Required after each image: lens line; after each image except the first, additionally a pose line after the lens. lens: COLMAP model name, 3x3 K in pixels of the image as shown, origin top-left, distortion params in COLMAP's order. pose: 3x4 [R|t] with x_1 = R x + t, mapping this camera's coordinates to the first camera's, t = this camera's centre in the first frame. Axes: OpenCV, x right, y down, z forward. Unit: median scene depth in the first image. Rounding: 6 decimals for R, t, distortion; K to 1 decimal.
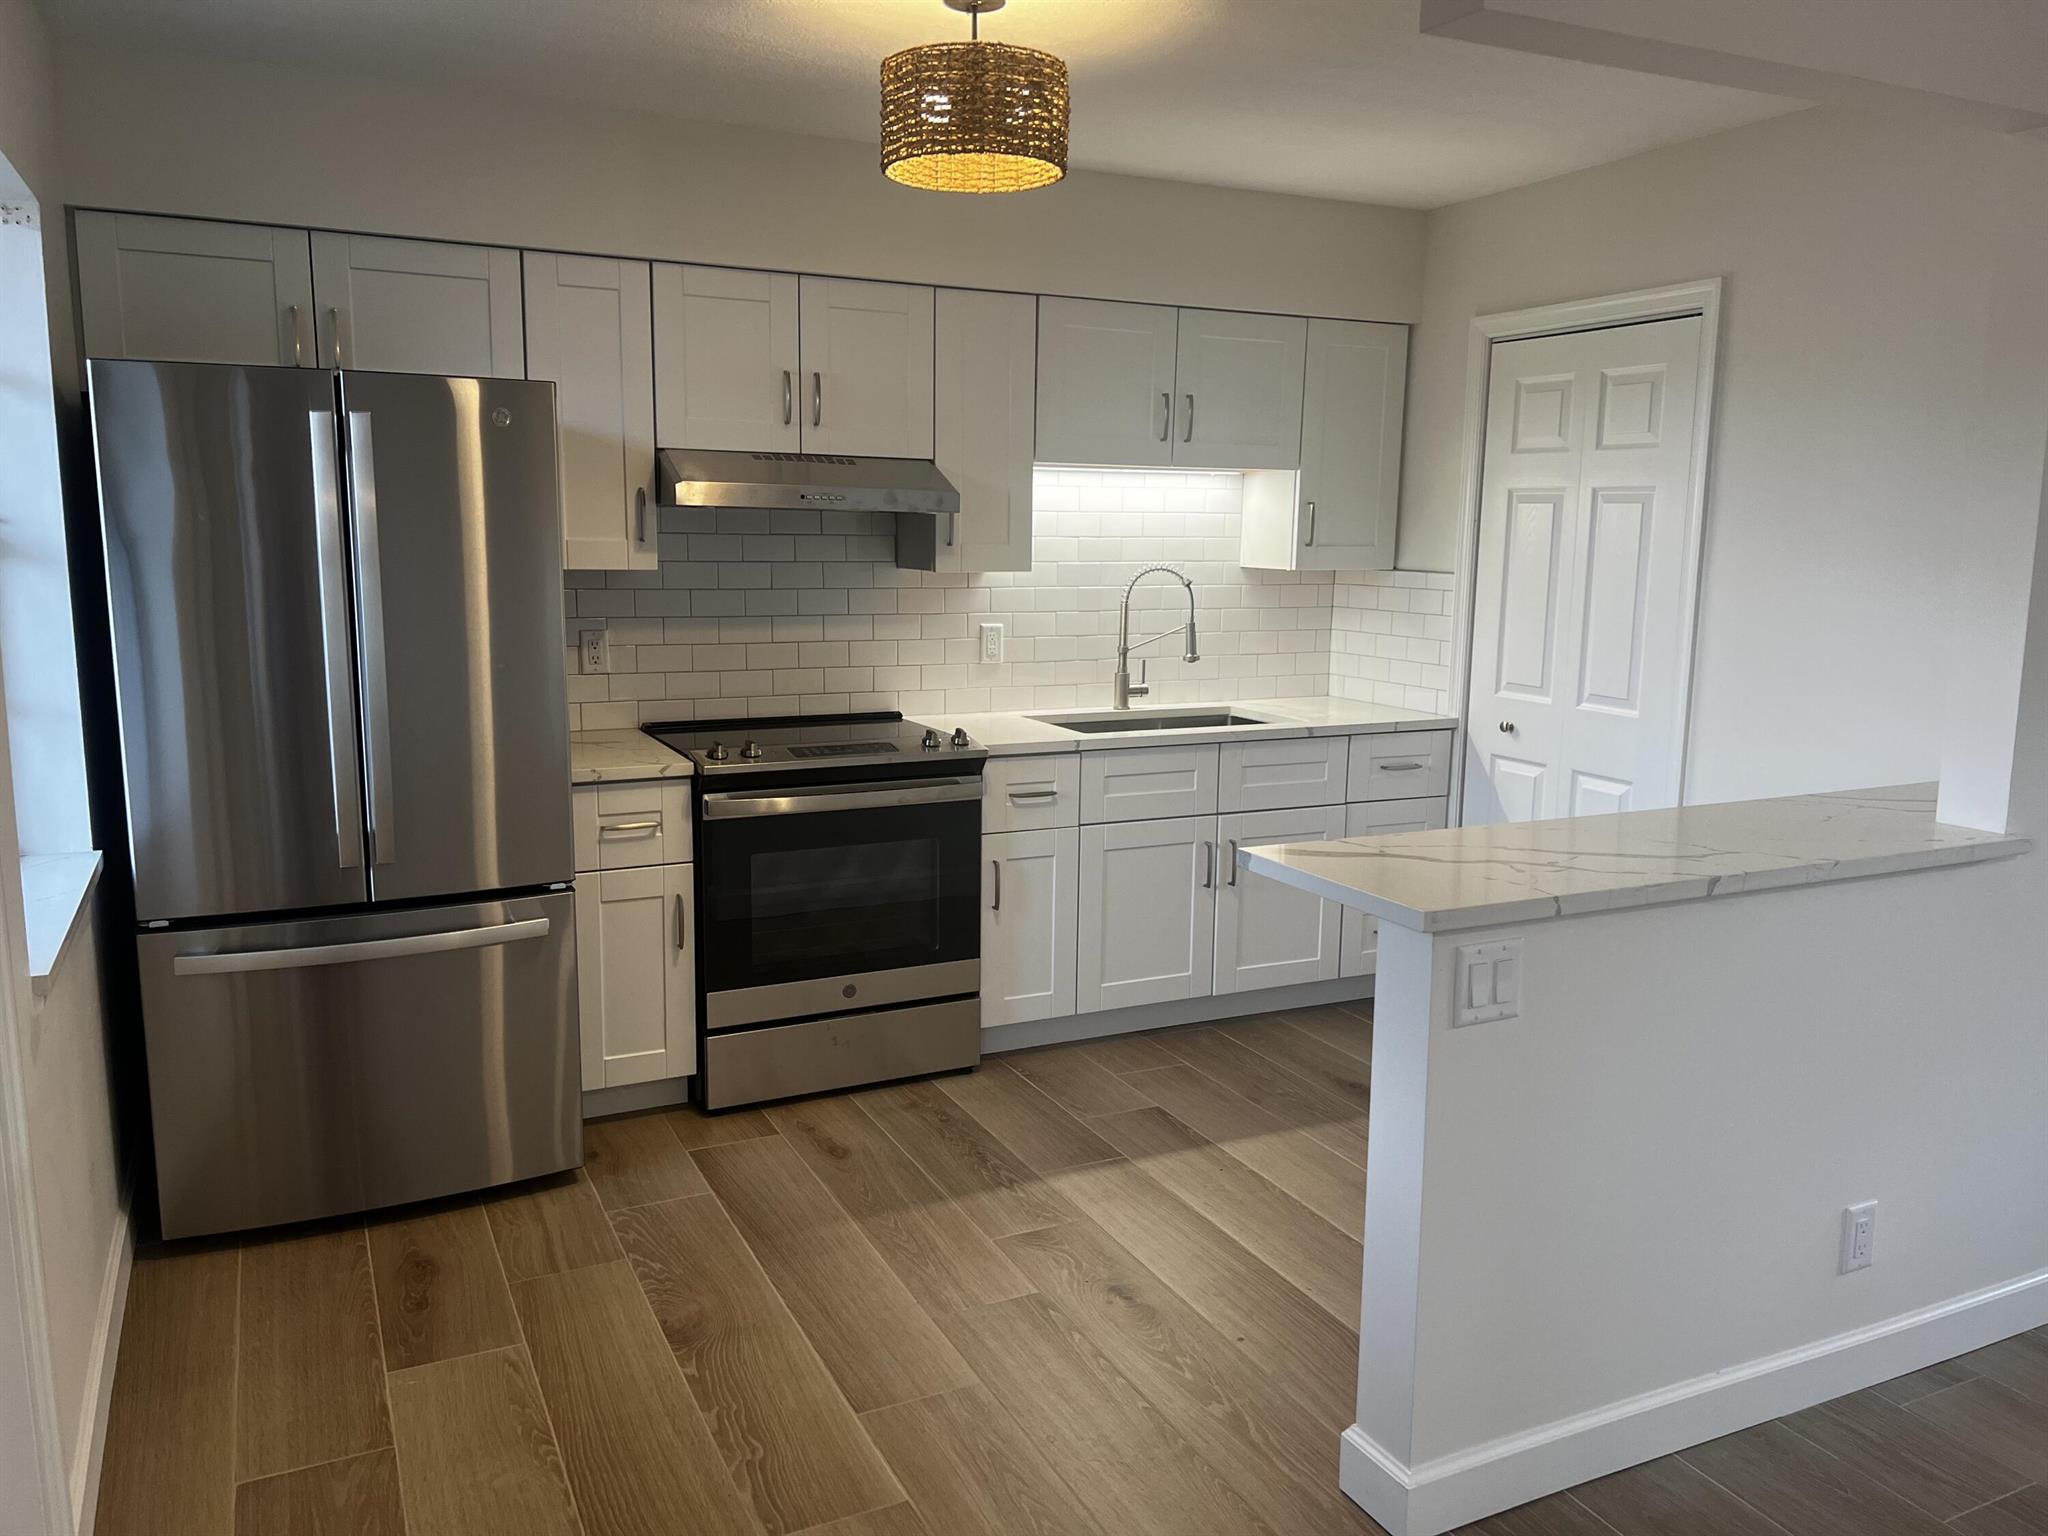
lens RADIAL K [[1541.0, 0, 1036.0], [0, 1541.0, 791.9], [0, 0, 1]] dist [0.068122, -0.072172]
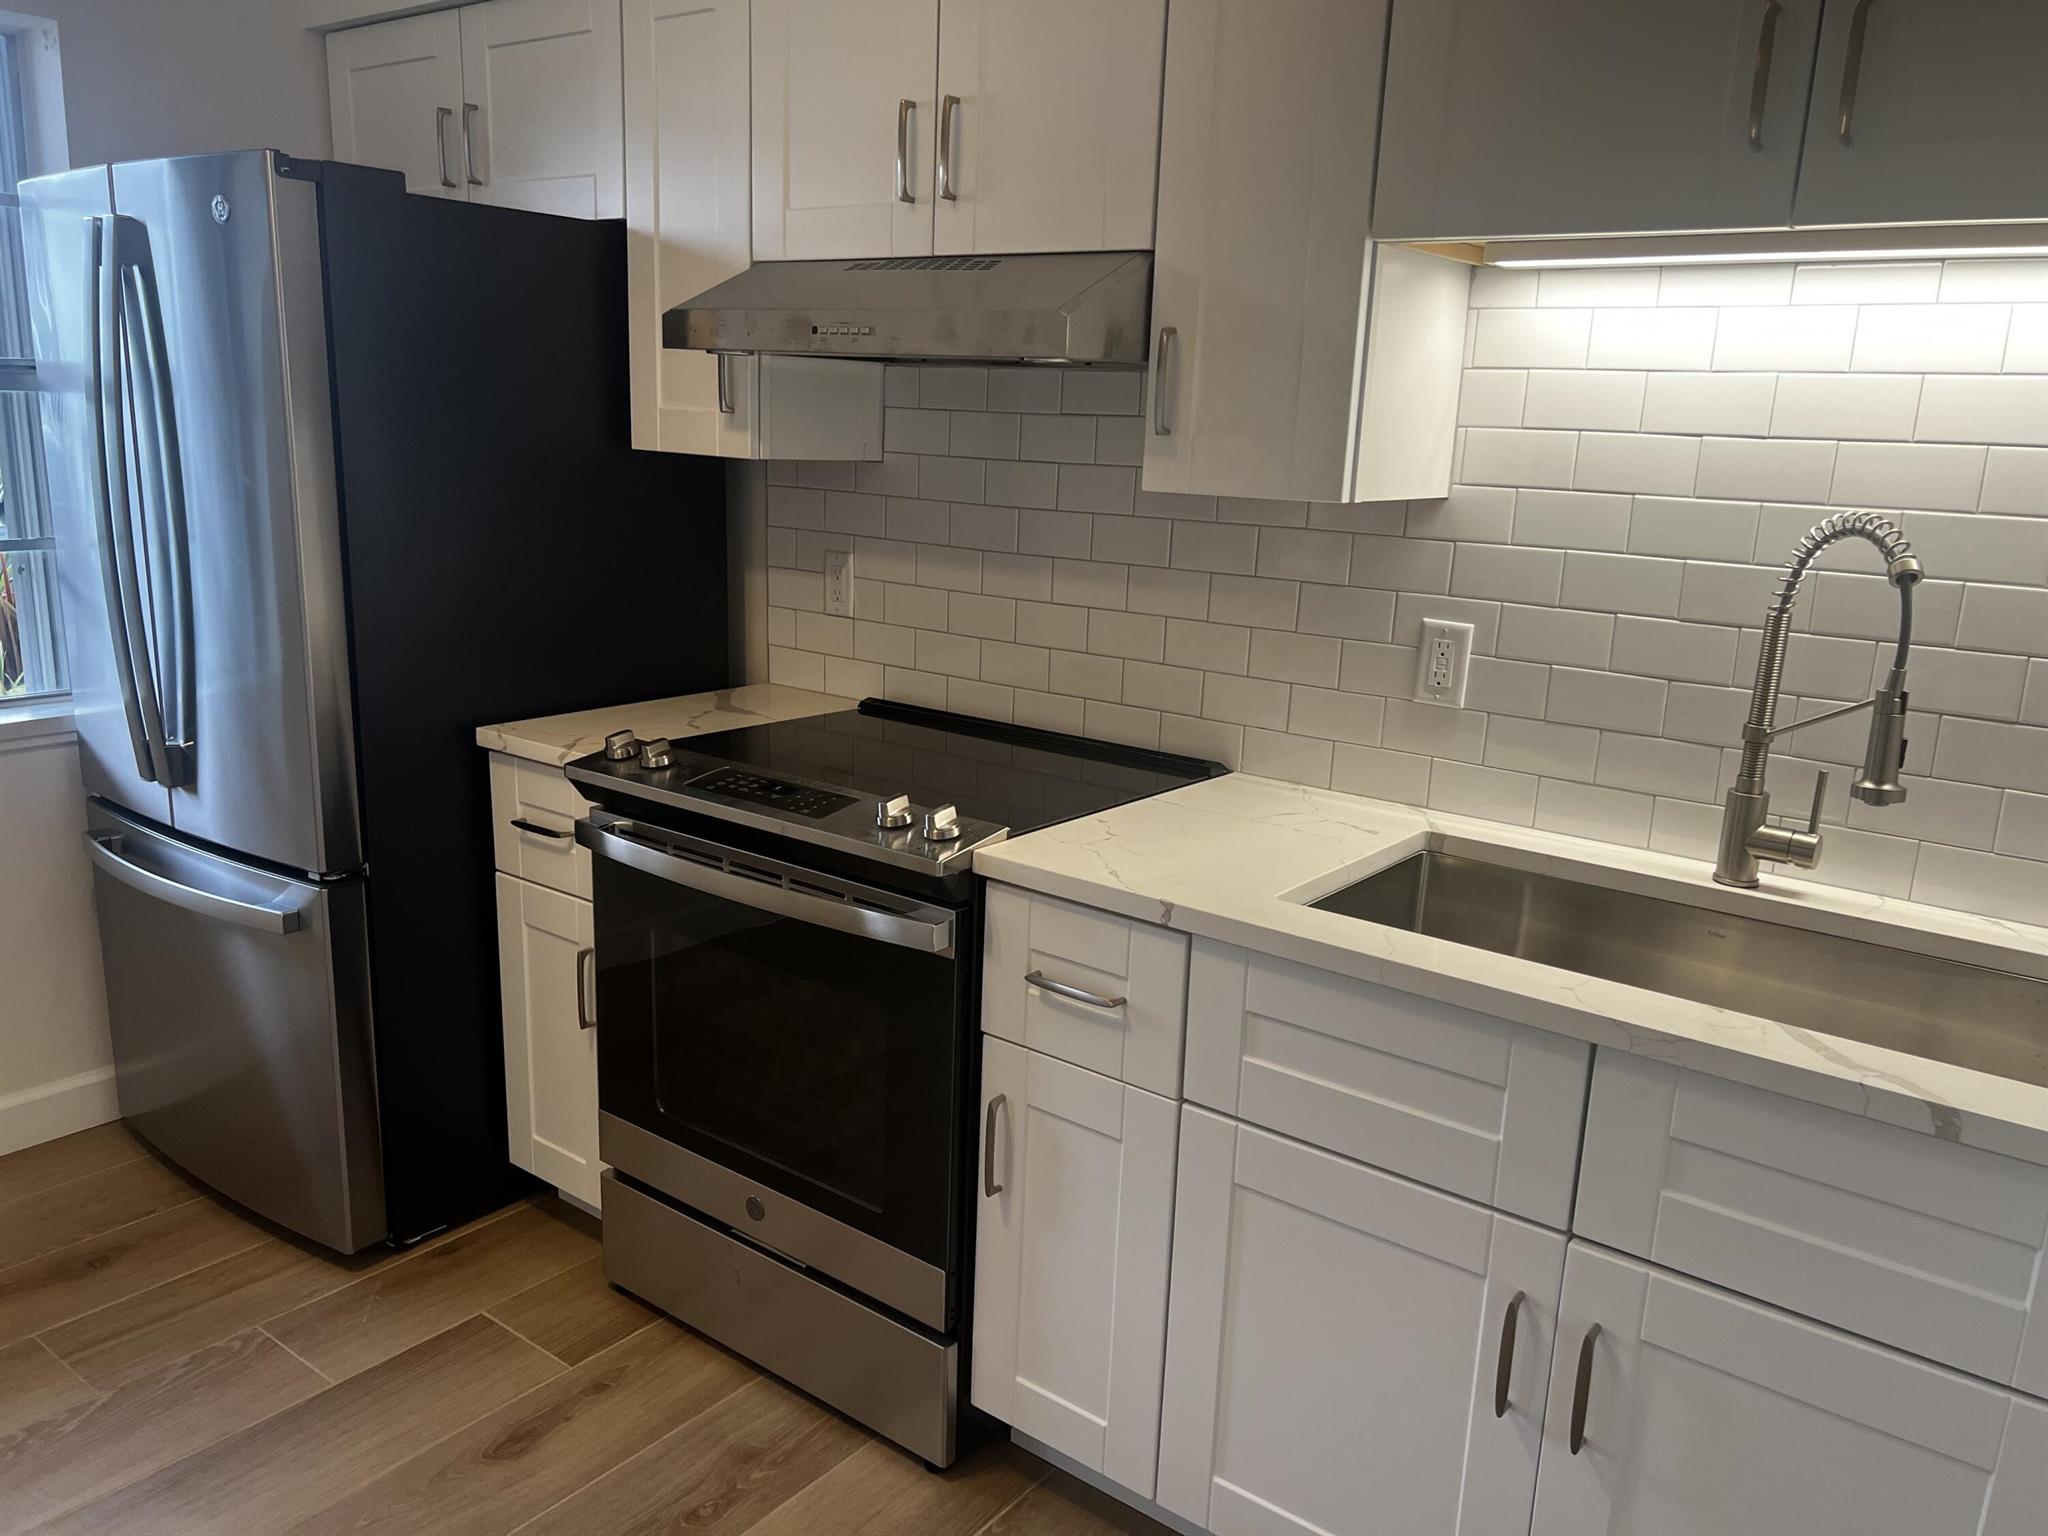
lens RADIAL K [[1541.0, 0, 1026.0], [0, 1541.0, 793.8], [0, 0, 1]] dist [0.068122, -0.072172]
pose [[0.429940, 0.217557, -0.876254, 0.394651], [-0.185371, 0.971128, 0.150159, -0.125438], [0.883623, 0.097873, 0.457856, 0.815522]]
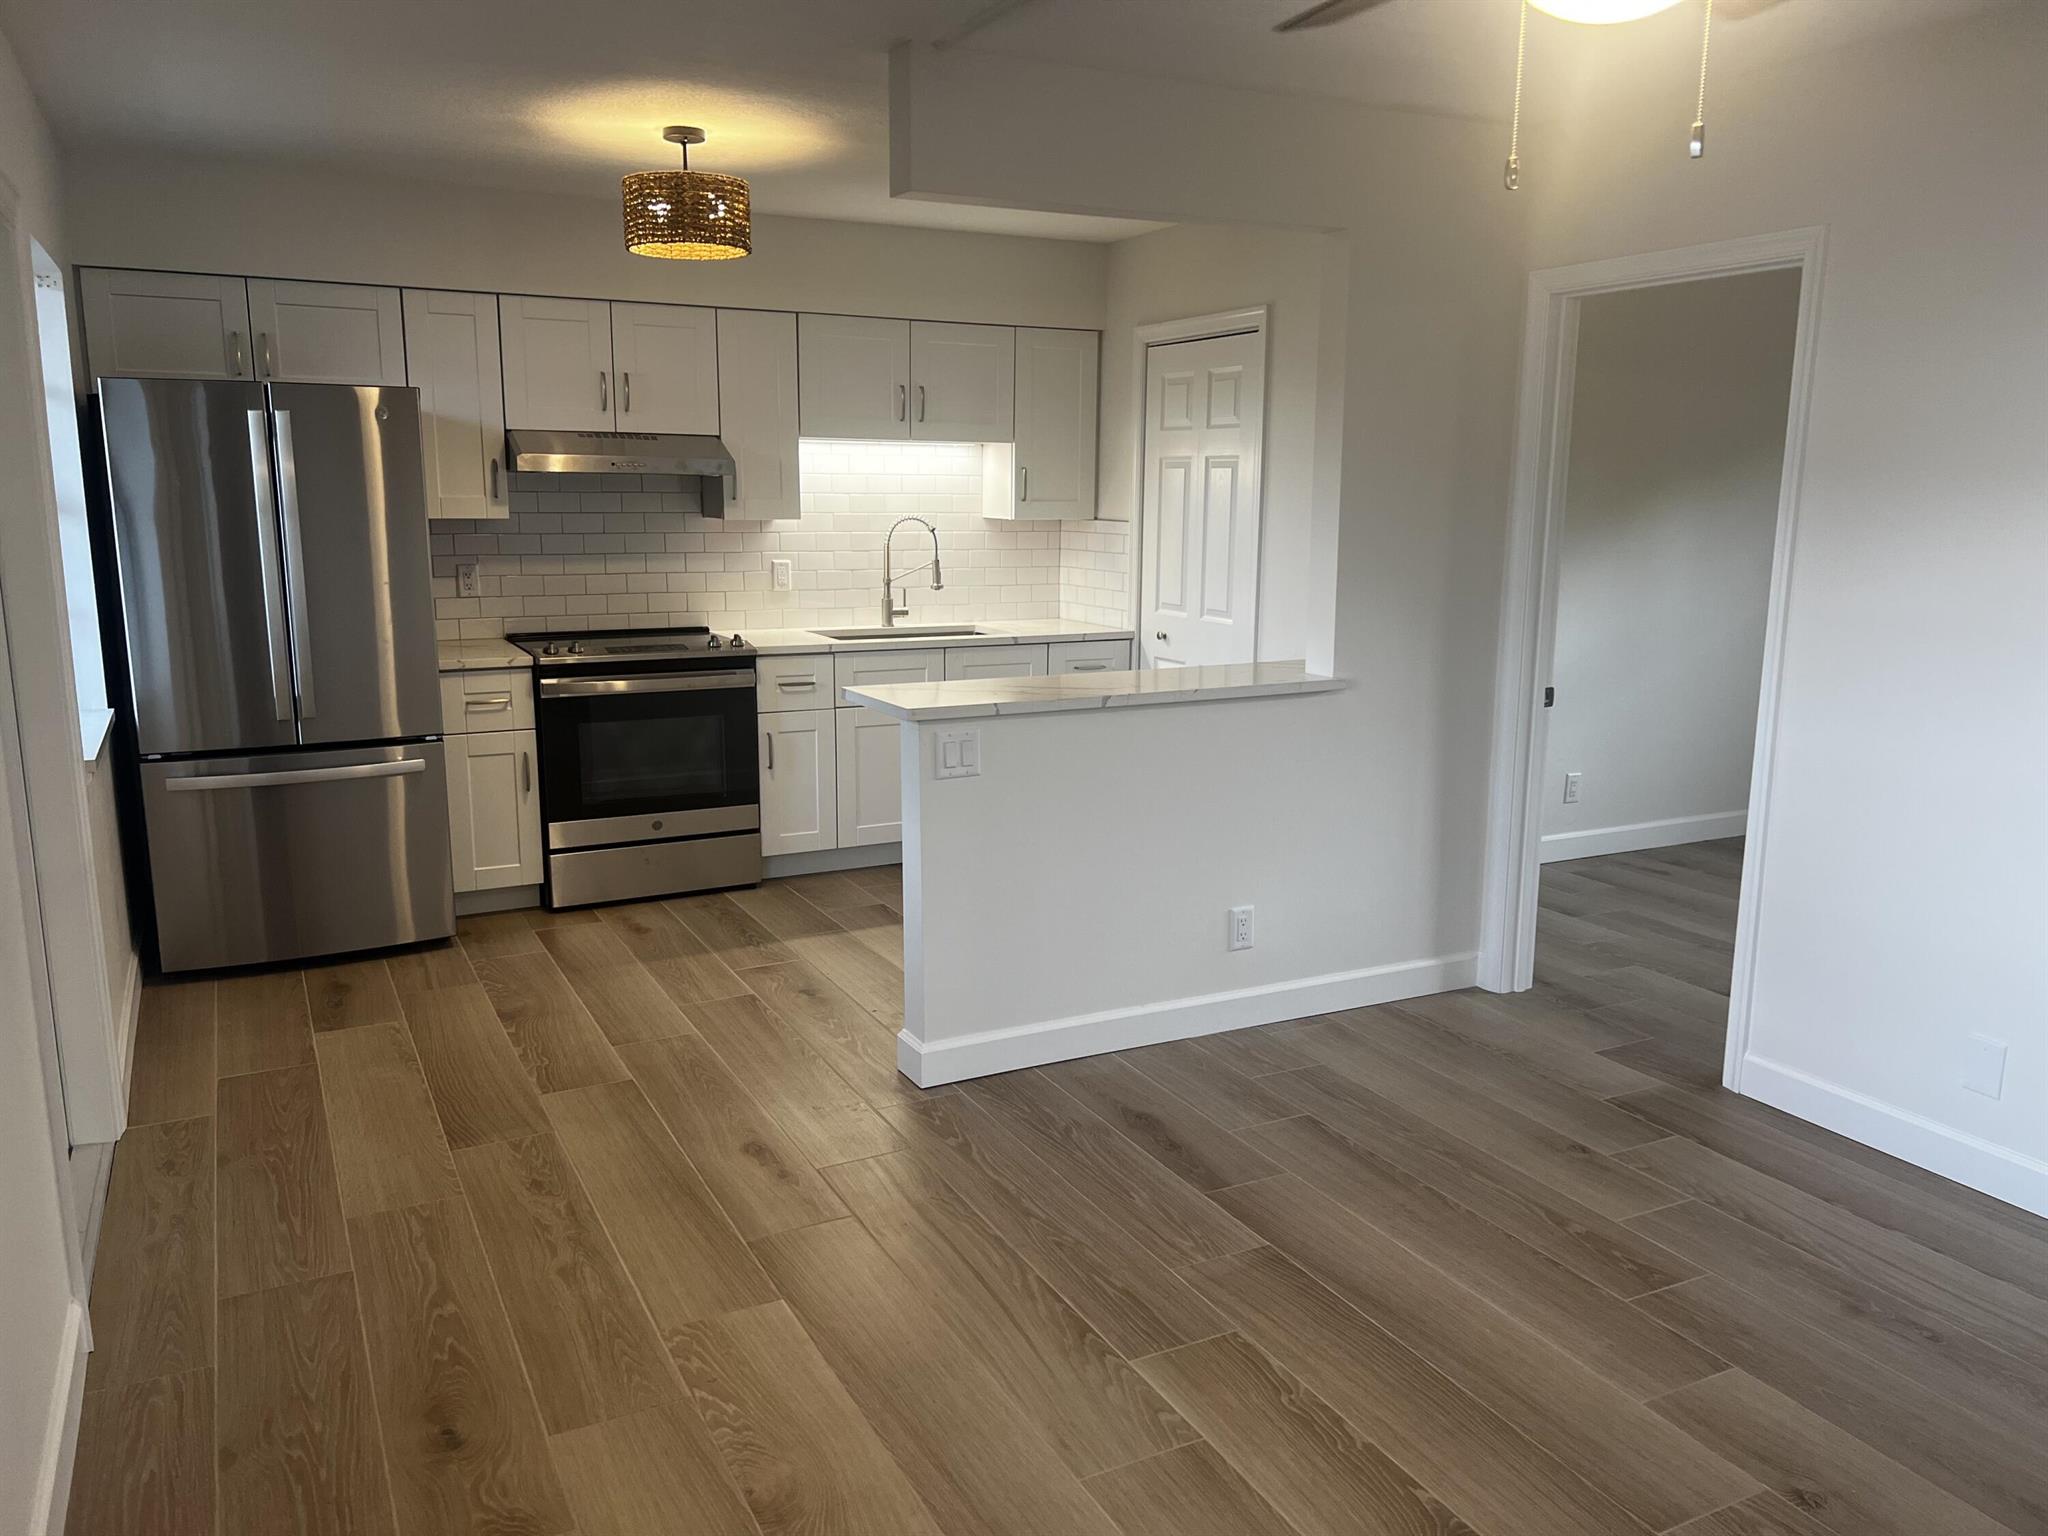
lens RADIAL K [[1541.0, 0, 1042.9], [0, 1541.0, 796.2], [0, 0, 1]] dist [0.068122, -0.072172]
pose [[0.999687, -0.010887, 0.022509, 0.193933], [0.010266, 0.999569, 0.027511, 0.069195], [-0.022799, -0.027272, 0.999368, -0.392367]]
